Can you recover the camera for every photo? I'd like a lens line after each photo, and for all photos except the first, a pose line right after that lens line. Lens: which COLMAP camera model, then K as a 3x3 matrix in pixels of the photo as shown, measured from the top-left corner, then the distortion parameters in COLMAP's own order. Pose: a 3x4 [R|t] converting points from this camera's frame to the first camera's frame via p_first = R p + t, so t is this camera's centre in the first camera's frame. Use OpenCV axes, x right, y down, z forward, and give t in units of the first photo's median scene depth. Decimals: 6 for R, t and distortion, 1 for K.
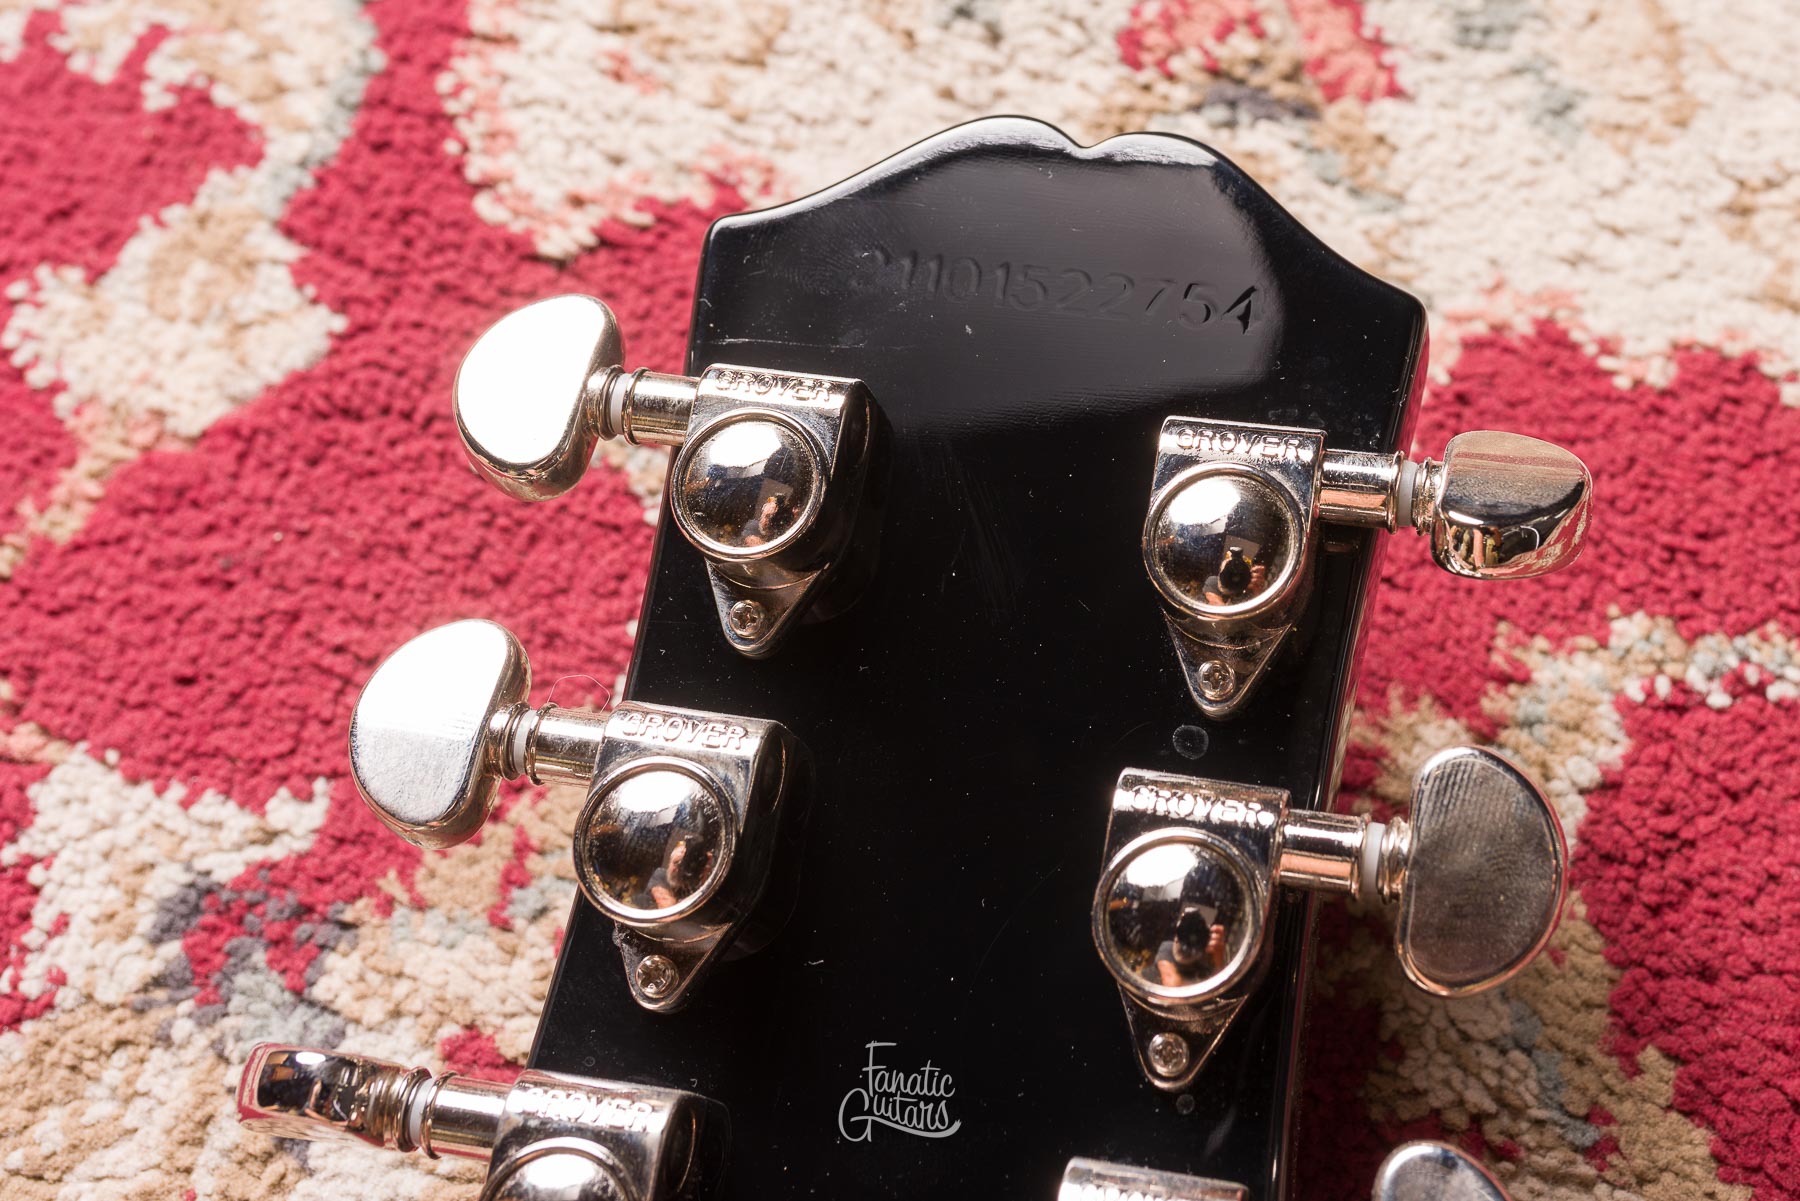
lens RADIAL K [[1931.1, 0, 1182.5], [0, 1931.1, 719.4], [0, 0, 1]] dist [-0.003695, -0.000694]
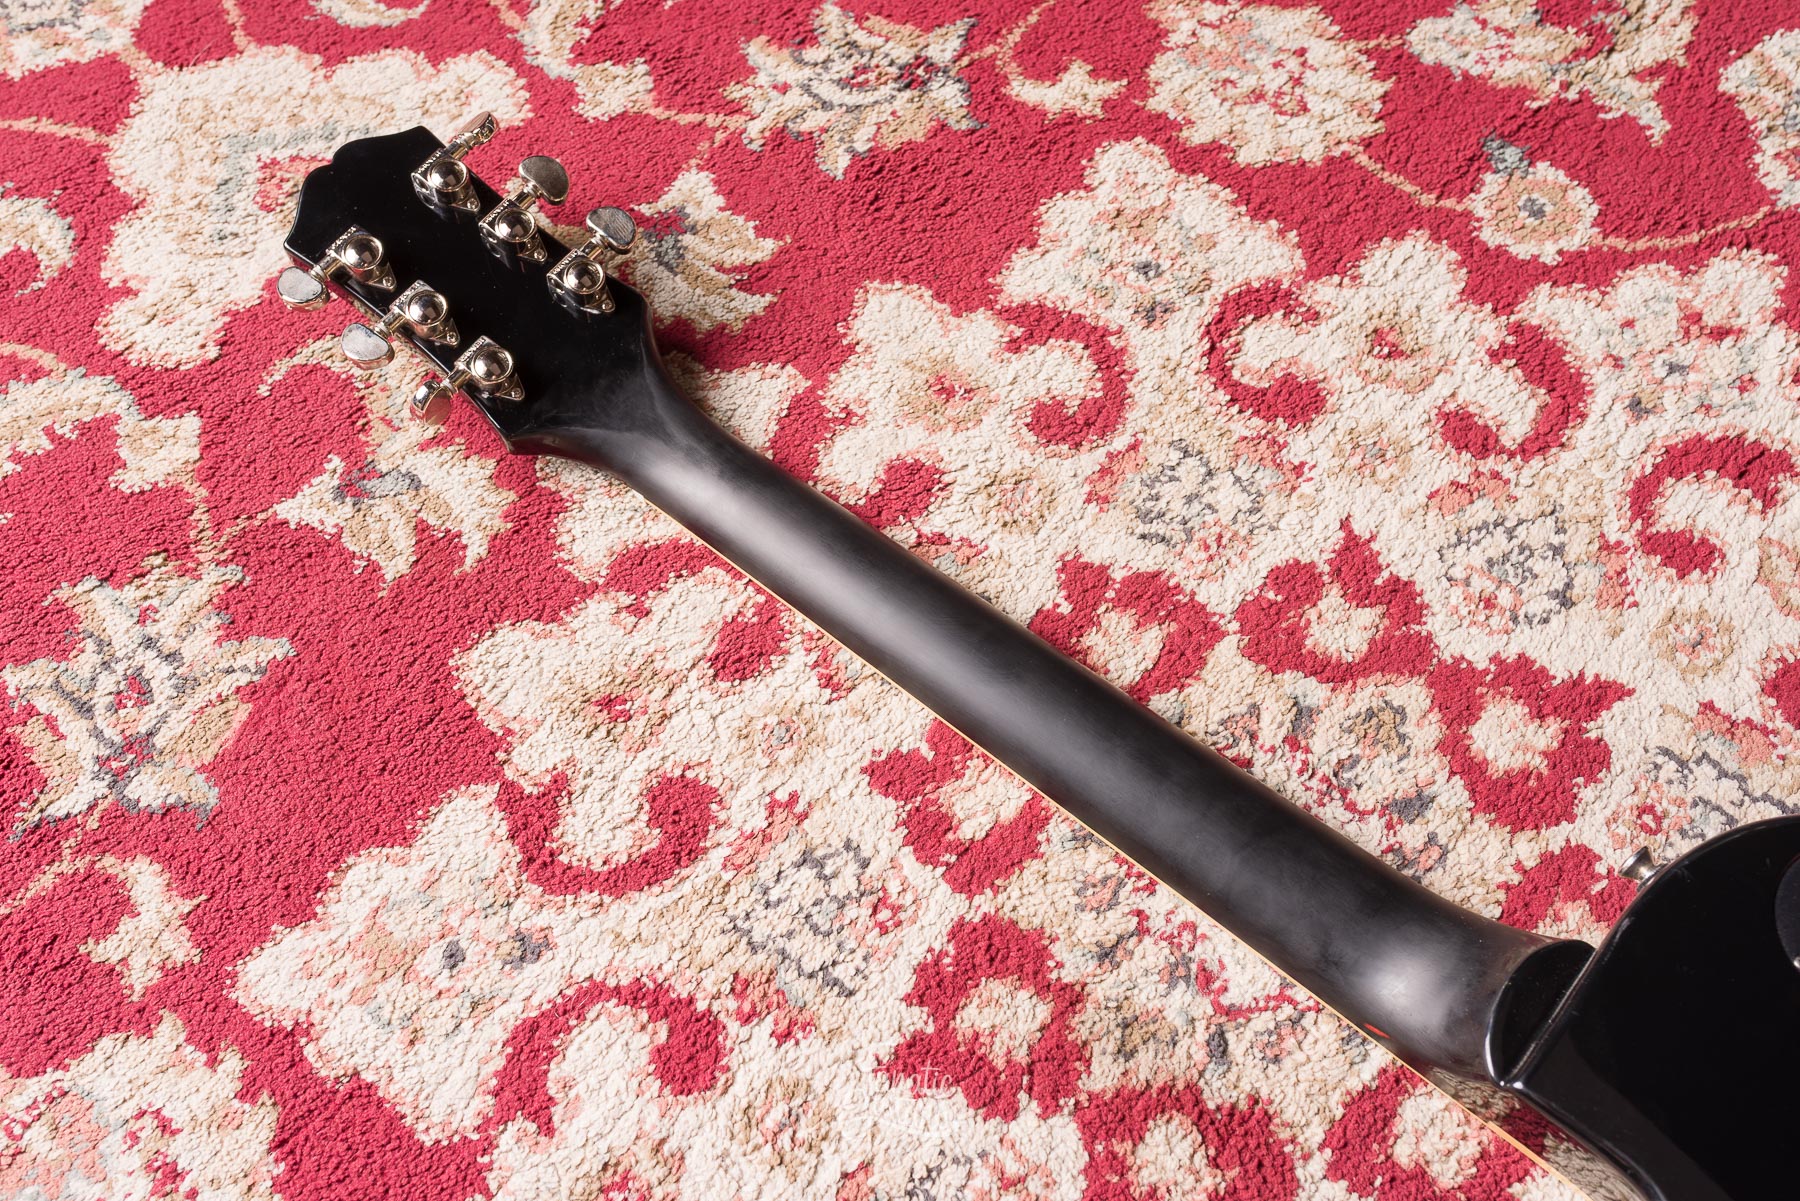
lens RADIAL K [[1734.4, 0, 900.0], [0, 1734.4, 600.5], [0, 0, 1]] dist [-0.002422, 0.000442]
pose [[0.483597, -0.763924, 0.427264, -1.378879], [0.814169, 0.571805, 0.100841, 0.655233], [-0.321346, 0.299099, 0.898486, -1.919244]]
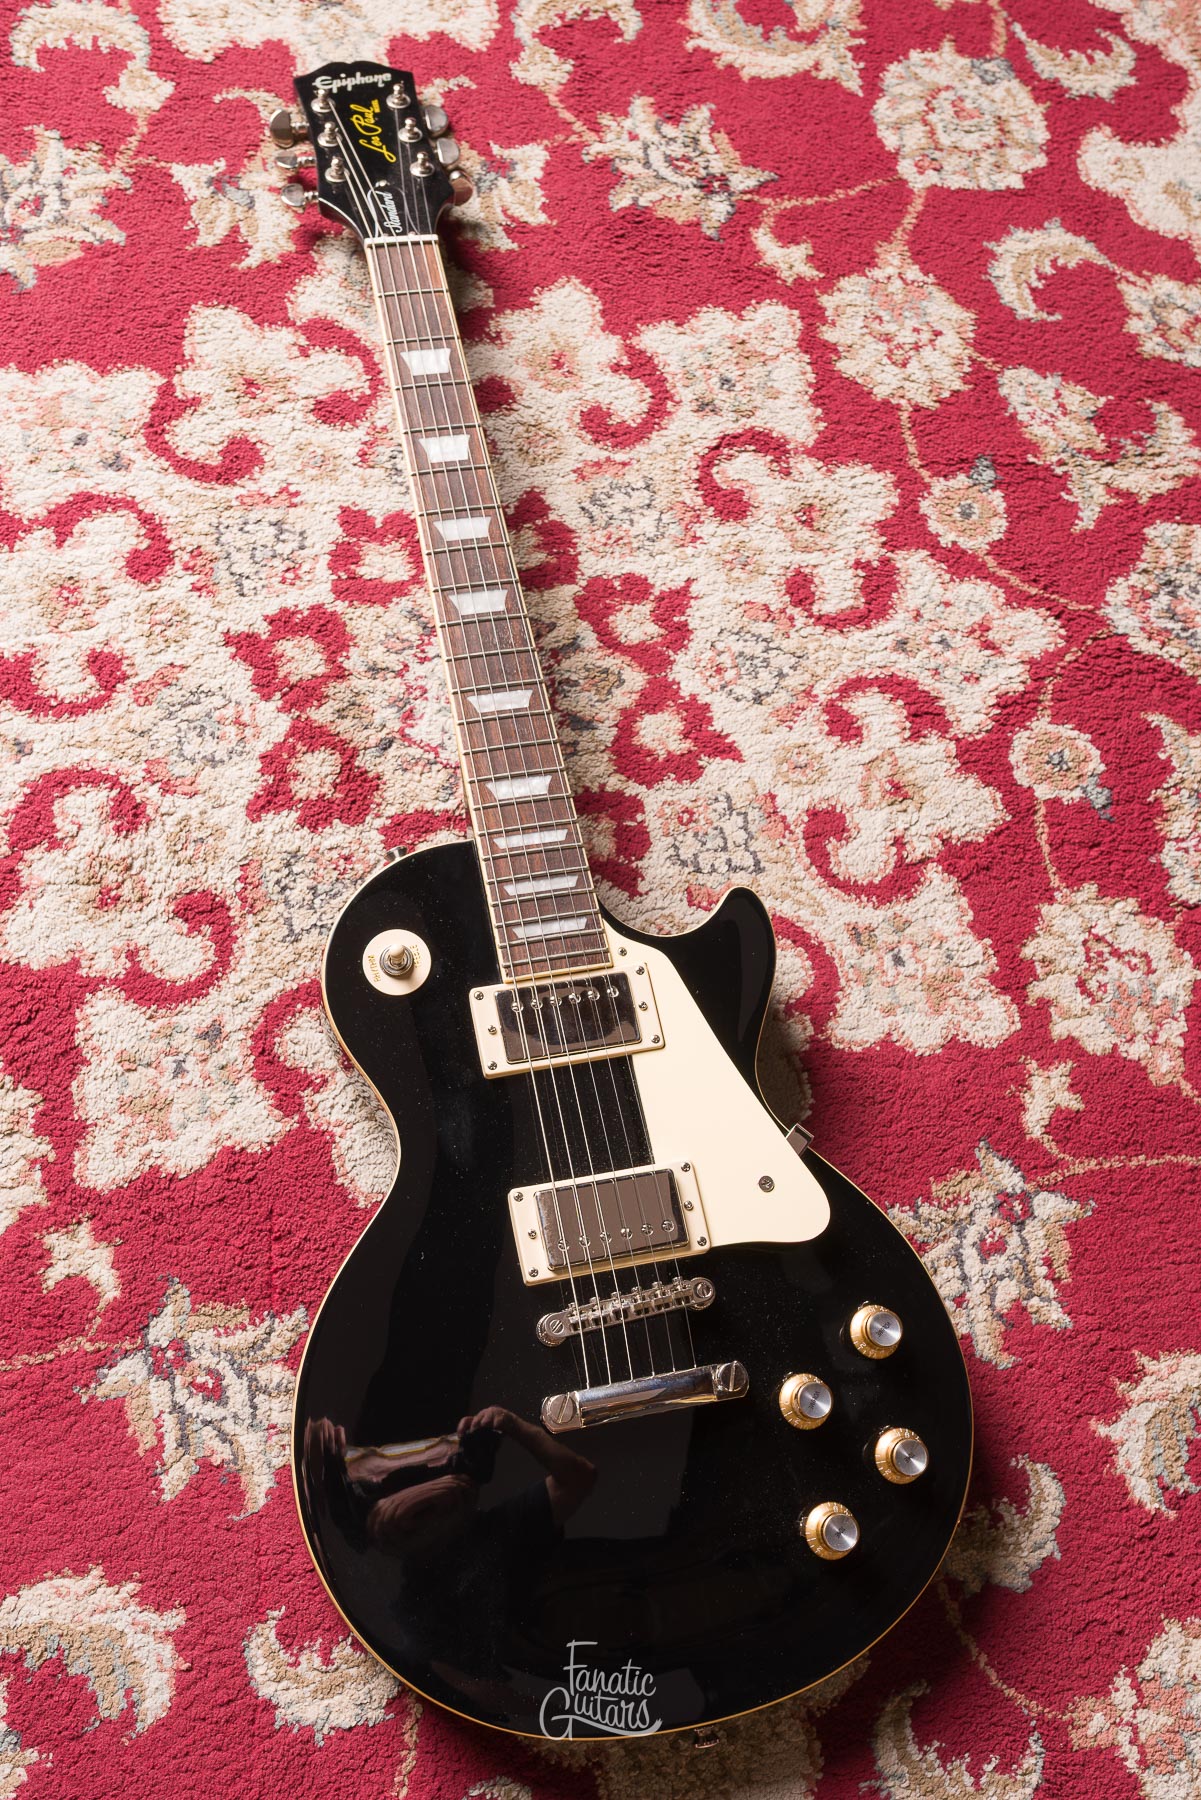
lens RADIAL K [[1931.1, 0, 582.4], [0, 1931.1, 883.8], [0, 0, 1]] dist [-0.003695, -0.000694]
pose [[0.907994, -0.321502, 0.268672, -1.514975], [0.301562, 0.946650, 0.113645, 1.527635], [-0.290875, -0.022168, 0.956504, -4.180432]]
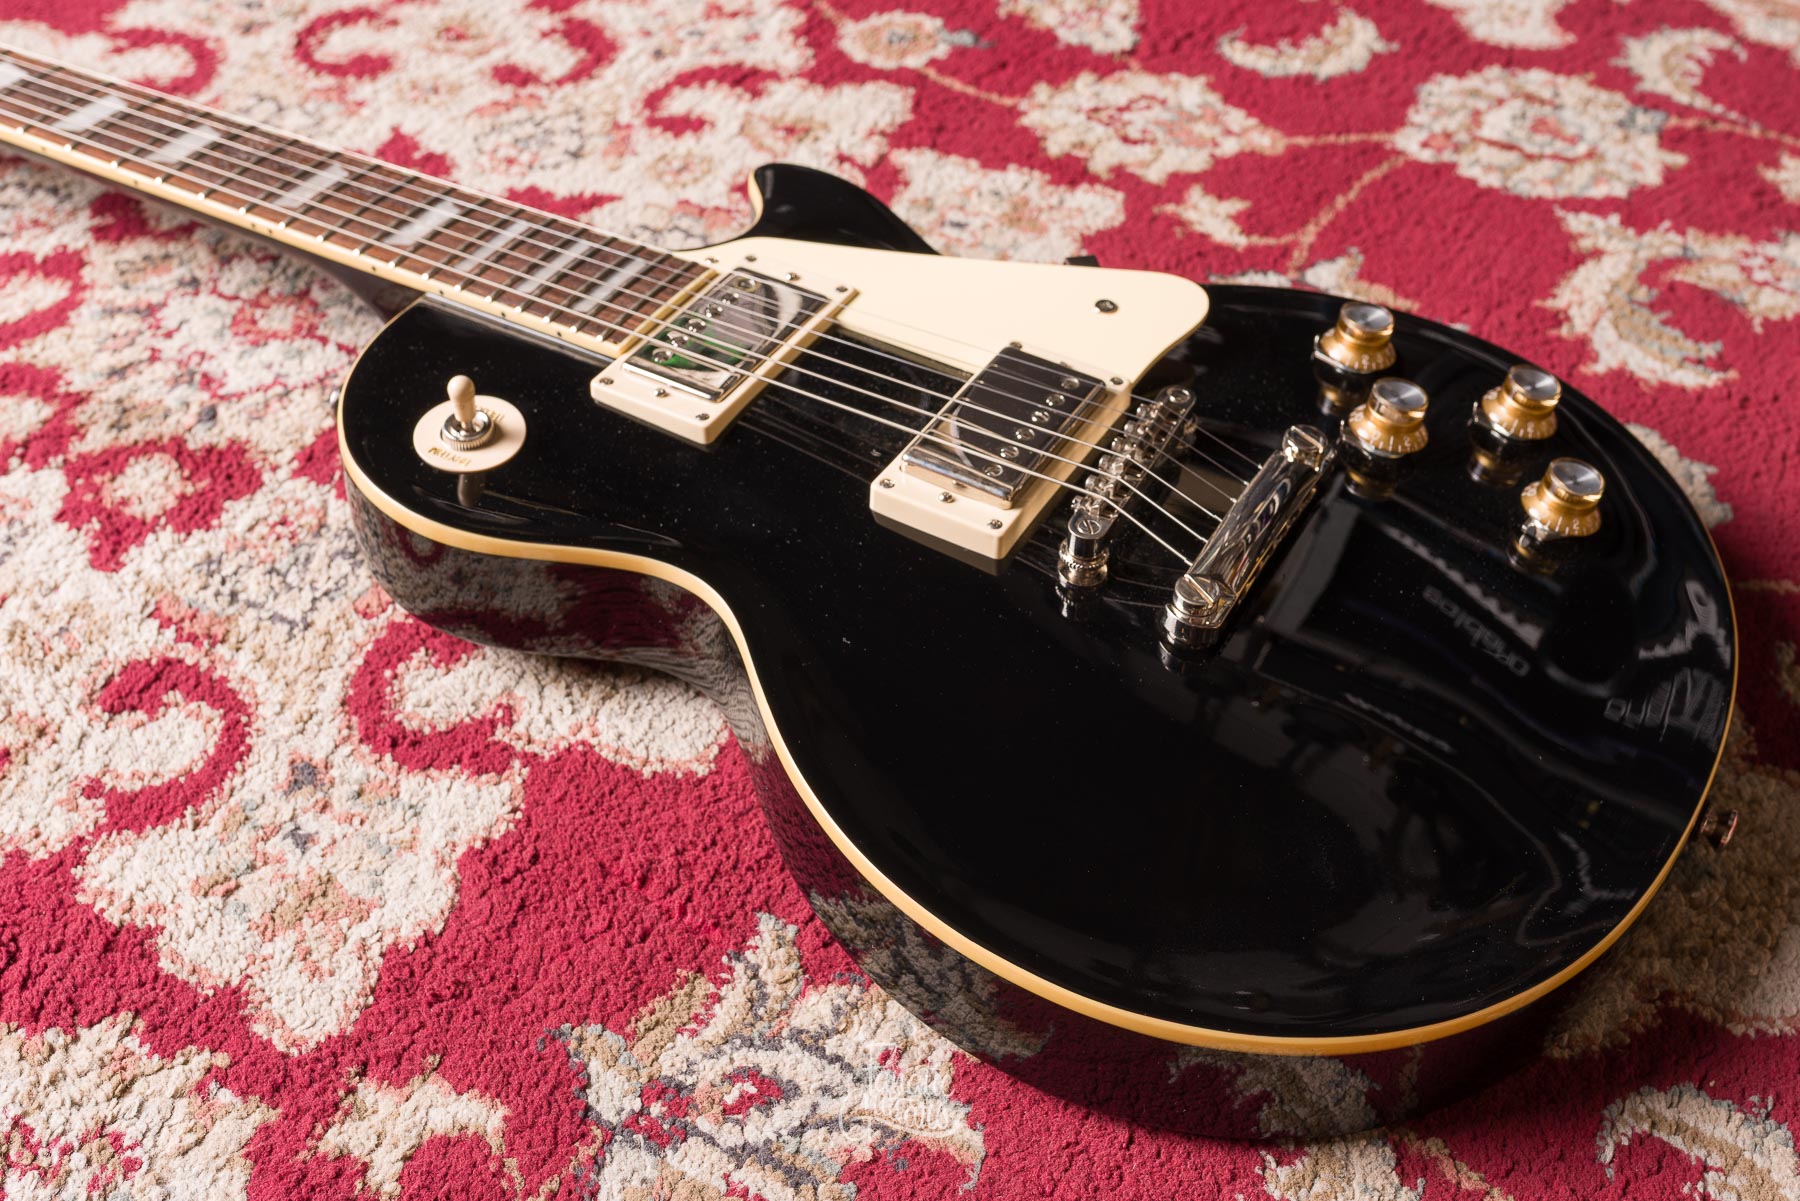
lens RADIAL K [[1959.9, 0, 983.6], [0, 1959.9, 642.3], [0, 0, 1]] dist [-0.001336, 0.001075]
pose [[0.284714, -0.646737, 0.707580, -2.611154], [0.858879, 0.499928, 0.111348, 2.443035], [-0.425752, 0.576023, 0.697805, -2.127572]]
